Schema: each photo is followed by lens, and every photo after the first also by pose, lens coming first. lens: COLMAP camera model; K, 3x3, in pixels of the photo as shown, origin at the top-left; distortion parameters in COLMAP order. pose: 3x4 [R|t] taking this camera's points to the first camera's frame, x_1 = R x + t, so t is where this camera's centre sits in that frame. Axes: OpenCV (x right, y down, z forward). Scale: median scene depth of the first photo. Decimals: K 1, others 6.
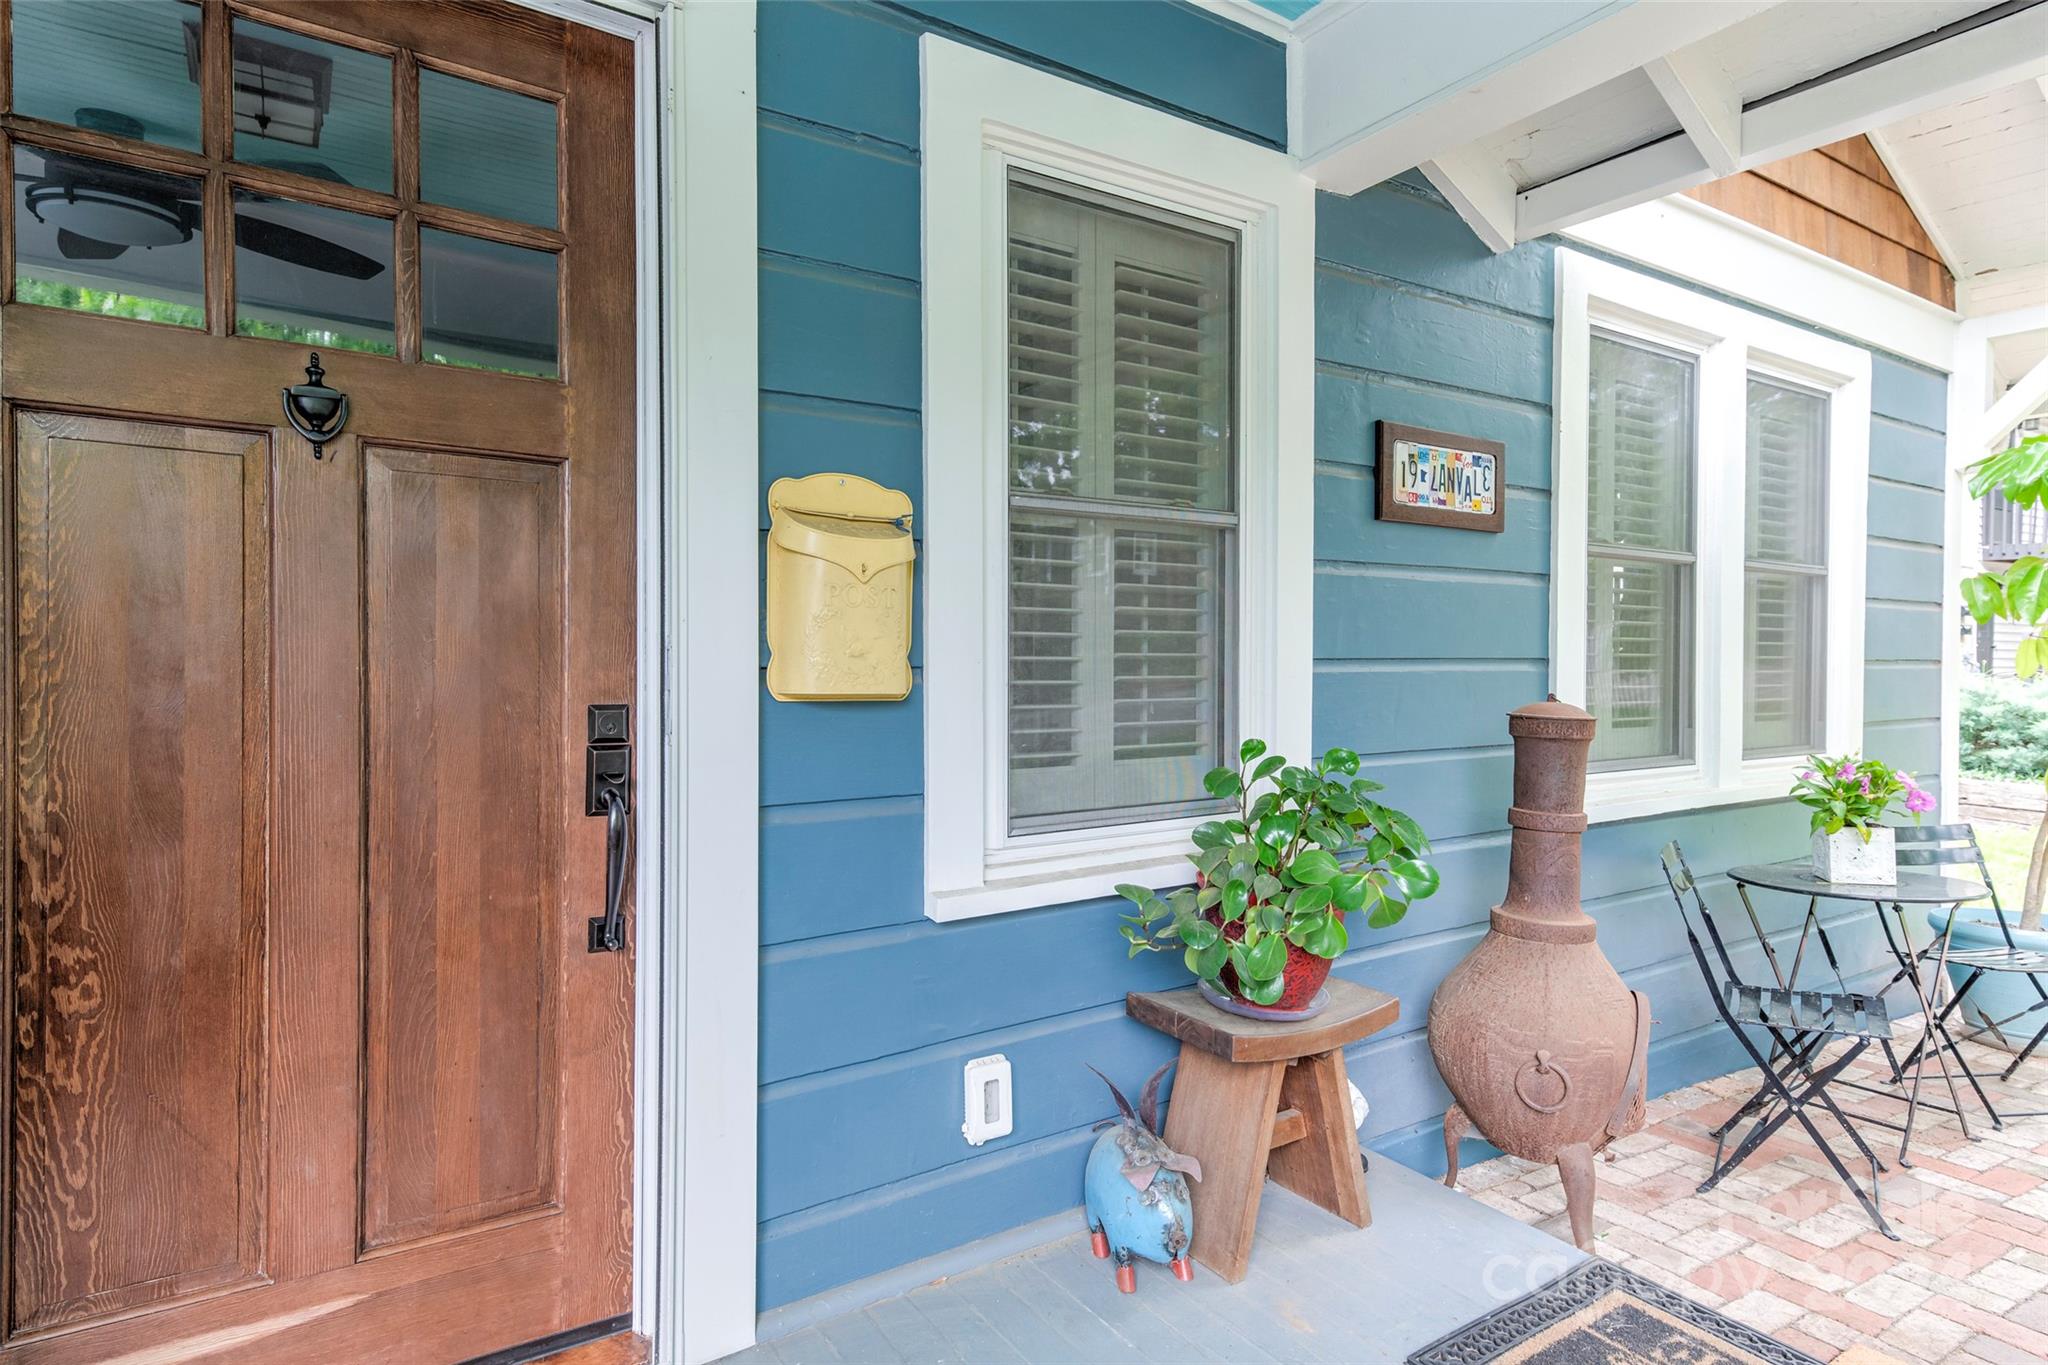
lens RADIAL K [[1132.4, 0, 1020.1], [0, 1132.4, 686.1], [0, 0, 1]] dist [0.004347, 0.000113]
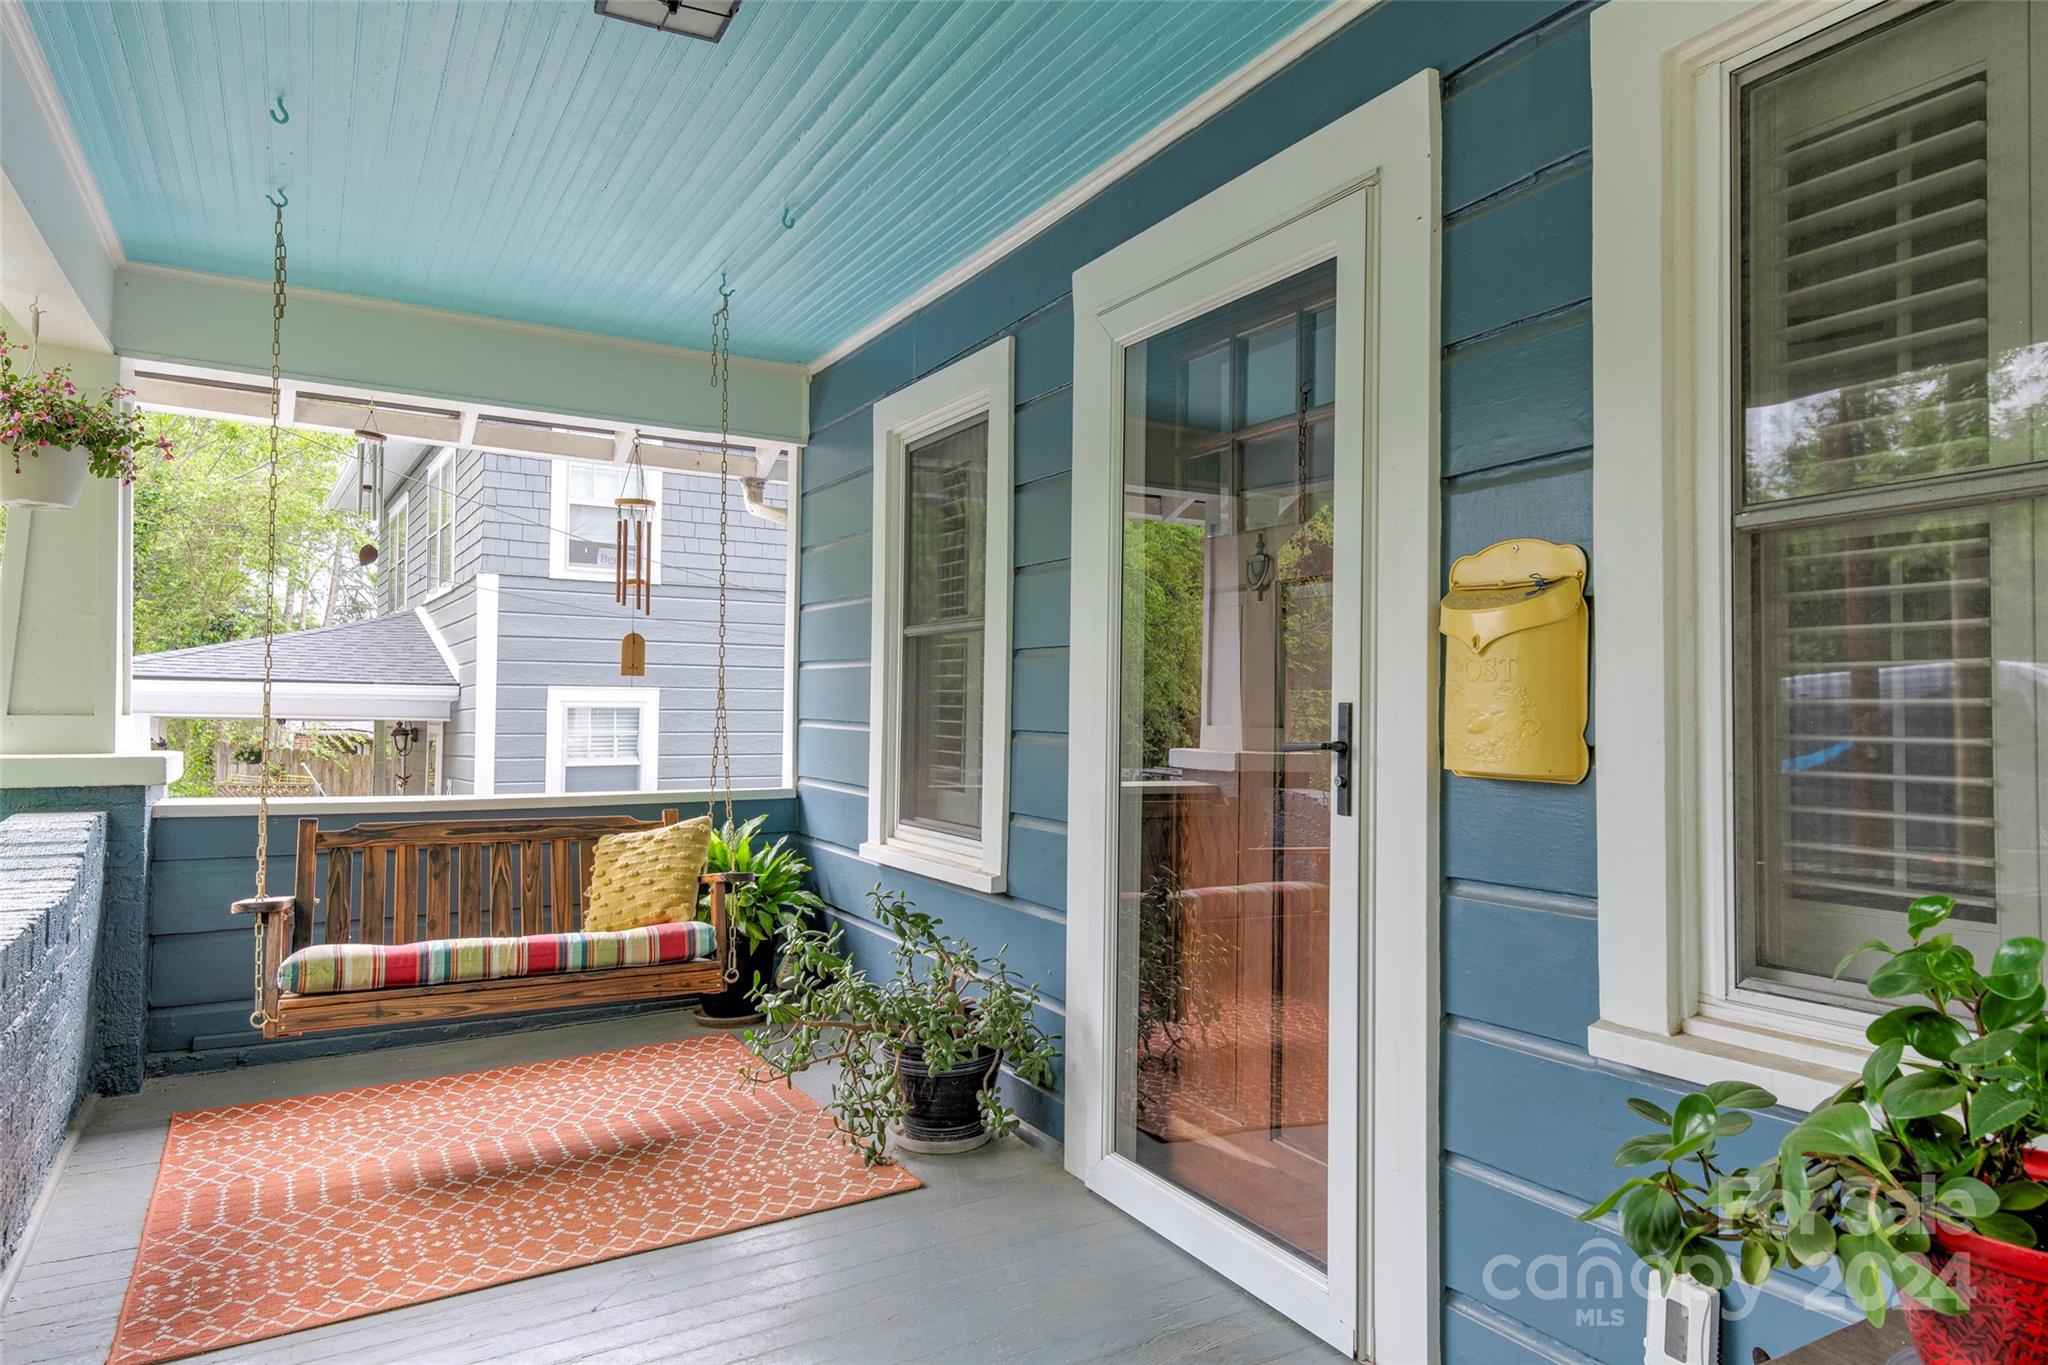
lens RADIAL K [[1258.6, 0, 1027.3], [0, 1258.6, 681.2], [0, 0, 1]] dist [-0.001334, -0.000423]
pose [[-0.060070, -0.022380, -0.997943, 0.882050], [-0.014418, 0.999664, -0.021550, -0.038005], [0.998090, 0.013093, -0.060372, 0.628454]]
